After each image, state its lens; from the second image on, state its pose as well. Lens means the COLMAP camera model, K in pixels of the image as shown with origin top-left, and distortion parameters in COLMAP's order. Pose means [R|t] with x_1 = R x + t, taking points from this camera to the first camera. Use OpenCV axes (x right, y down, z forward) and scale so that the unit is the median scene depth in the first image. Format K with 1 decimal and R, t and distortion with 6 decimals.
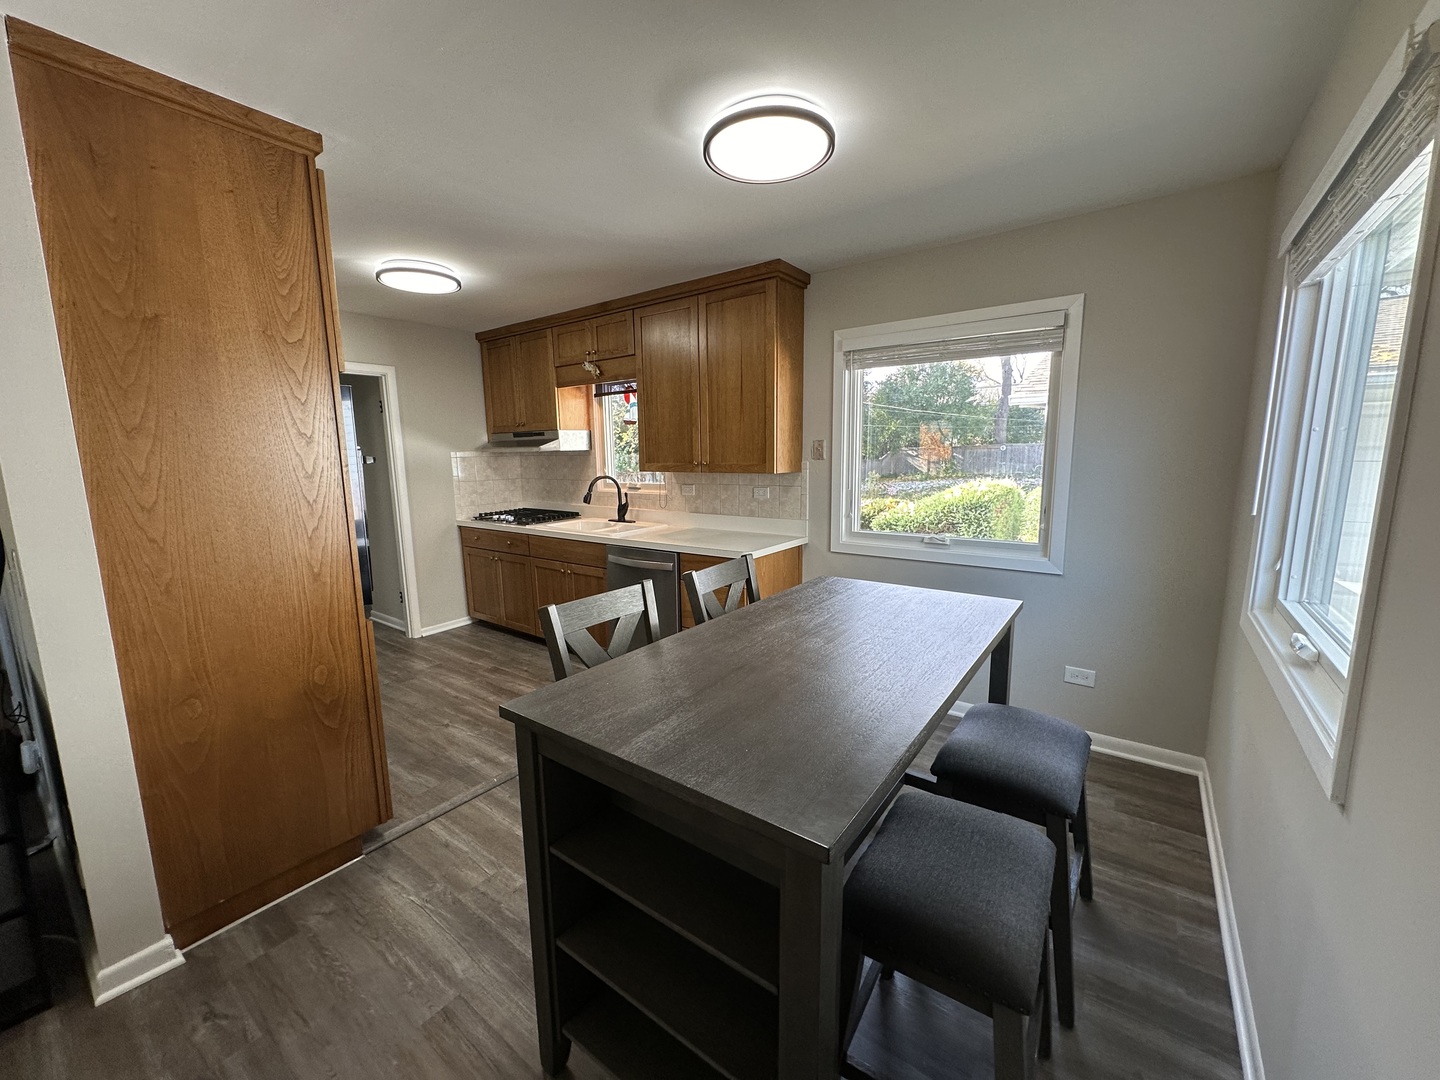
lens RADIAL K [[570.4, 0, 718.8], [0, 570.4, 540.2], [0, 0, 1]] dist [-0.002849, 0.000333]
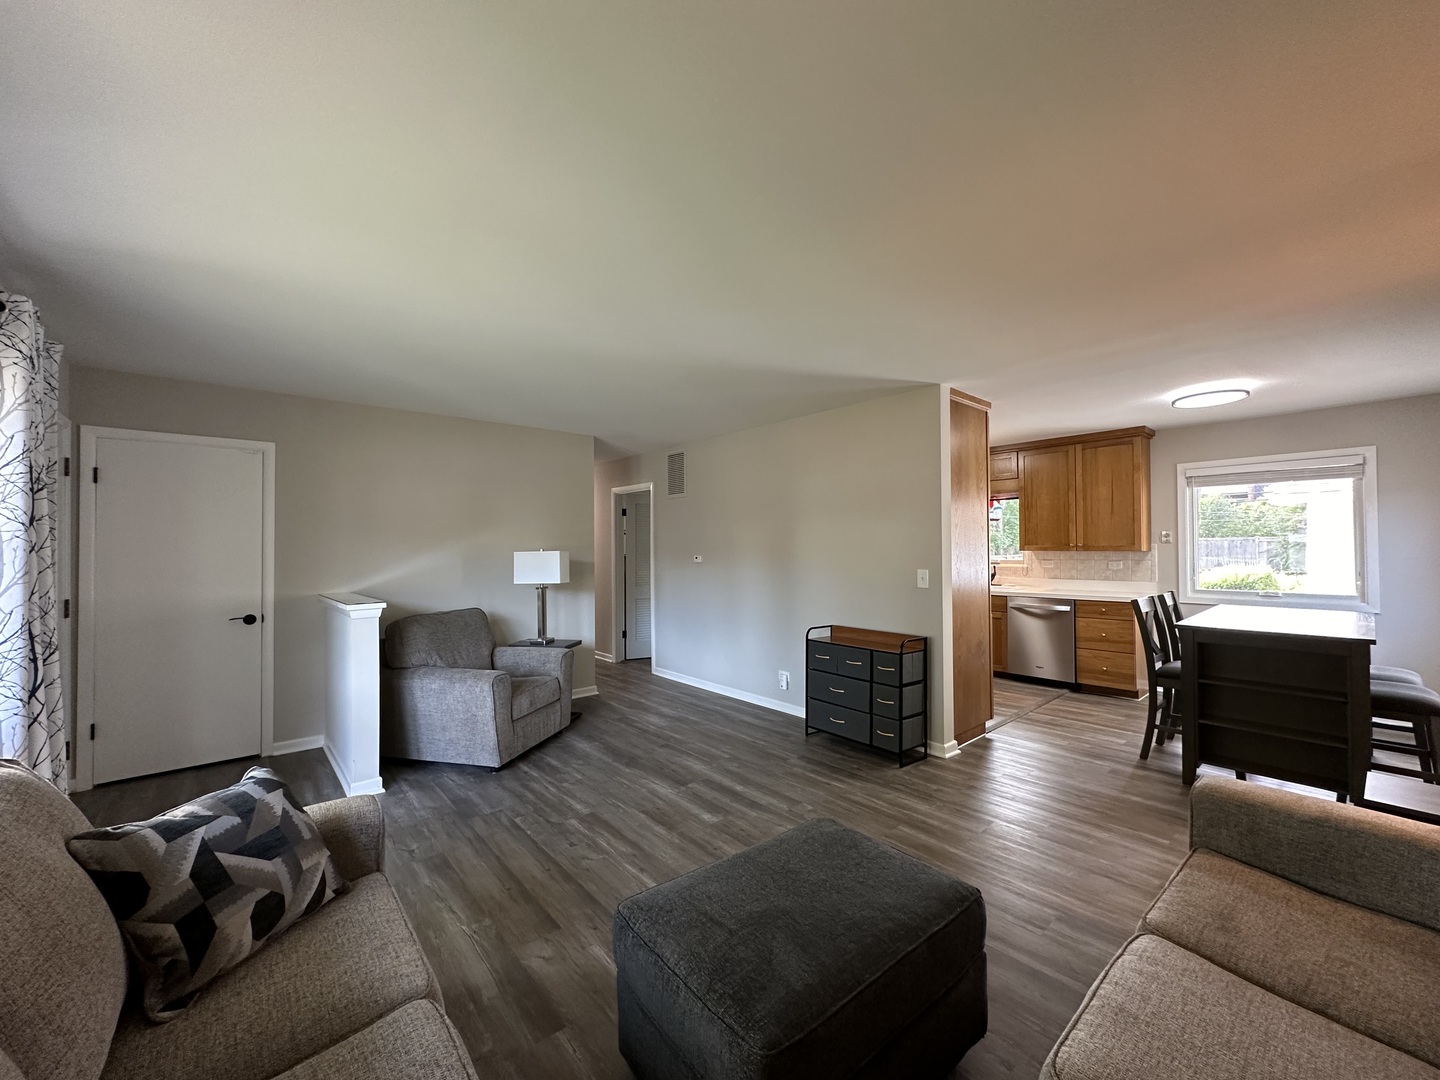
lens RADIAL K [[570.4, 0, 718.8], [0, 570.4, 540.2], [0, 0, 1]] dist [-0.002849, 0.000333]
pose [[0.976185, 0.005189, -0.216875, -0.712562], [-0.040346, 0.986615, -0.157999, 0.153150], [0.213153, 0.162986, 0.963328, -0.795504]]
